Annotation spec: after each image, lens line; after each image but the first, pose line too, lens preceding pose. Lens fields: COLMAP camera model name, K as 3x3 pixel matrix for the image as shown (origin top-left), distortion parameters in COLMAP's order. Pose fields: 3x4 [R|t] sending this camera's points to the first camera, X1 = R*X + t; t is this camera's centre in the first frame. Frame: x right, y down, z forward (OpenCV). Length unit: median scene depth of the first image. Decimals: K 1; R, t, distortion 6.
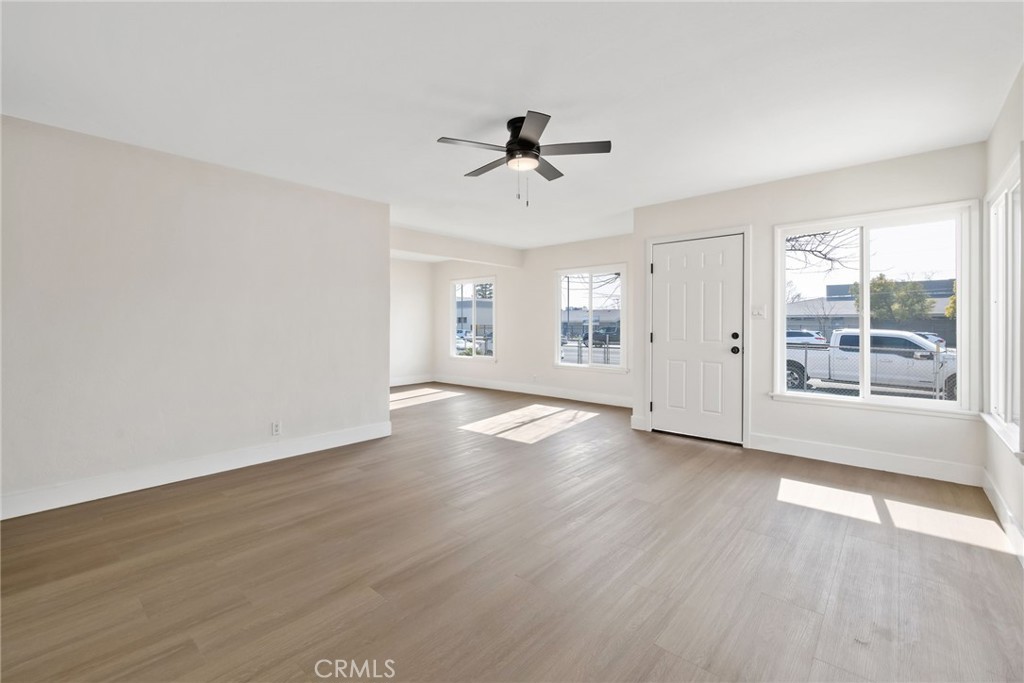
lens RADIAL K [[434.8, 0, 512.7], [0, 434.8, 326.3], [0, 0, 1]] dist [-0.000607, -0.000114]
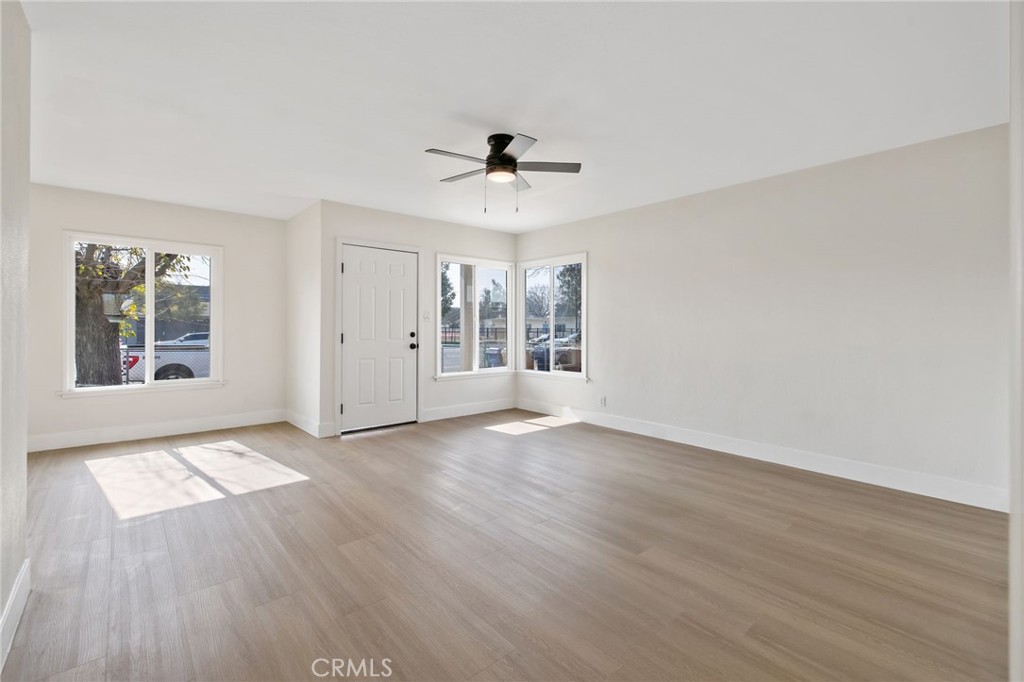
lens RADIAL K [[455.1, 0, 510.0], [0, 455.1, 329.8], [0, 0, 1]] dist [-0.001364, -0.000041]
pose [[0.135825, -0.004042, 0.990725, -0.752862], [-0.001905, 0.999989, 0.004341, 0.002097], [-0.990731, -0.002477, 0.135815, 0.566674]]
